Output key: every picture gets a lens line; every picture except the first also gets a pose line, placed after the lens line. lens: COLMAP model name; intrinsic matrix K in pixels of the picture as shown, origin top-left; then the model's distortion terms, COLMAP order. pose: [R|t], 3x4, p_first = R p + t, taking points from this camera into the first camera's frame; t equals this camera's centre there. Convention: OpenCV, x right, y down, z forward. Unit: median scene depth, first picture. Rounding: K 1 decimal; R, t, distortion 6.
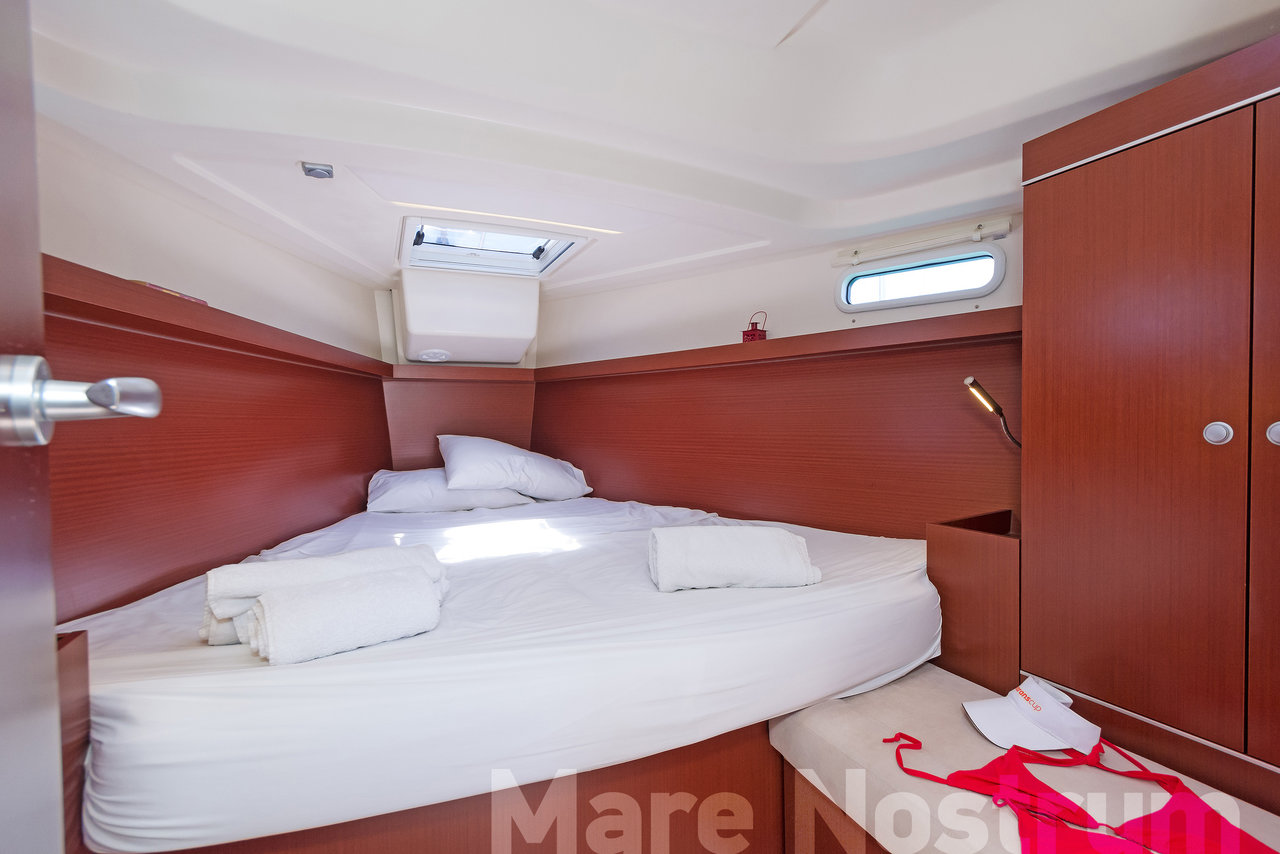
lens RADIAL K [[579.2, 0, 650.5], [0, 579.2, 438.0], [0, 0, 1]] dist [0.003933, 0.000179]
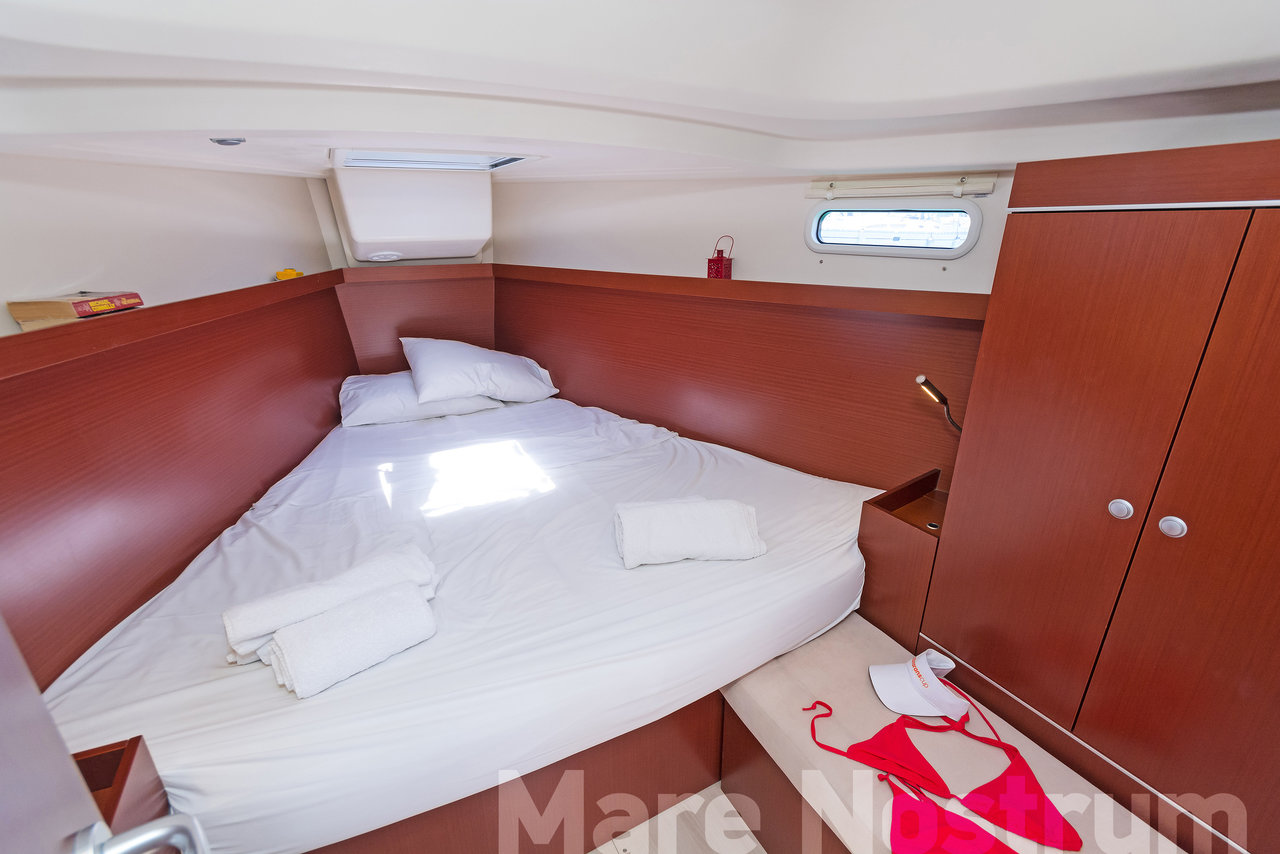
lens RADIAL K [[556.1, 0, 639.4], [0, 556.1, 439.6], [0, 0, 1]] dist [0.003055, -0.000090]
pose [[0.998924, -0.014822, 0.043947, -0.000986], [-0.000368, 0.944995, 0.327085, -0.202152], [-0.046378, -0.326749, 0.943972, 0.027558]]
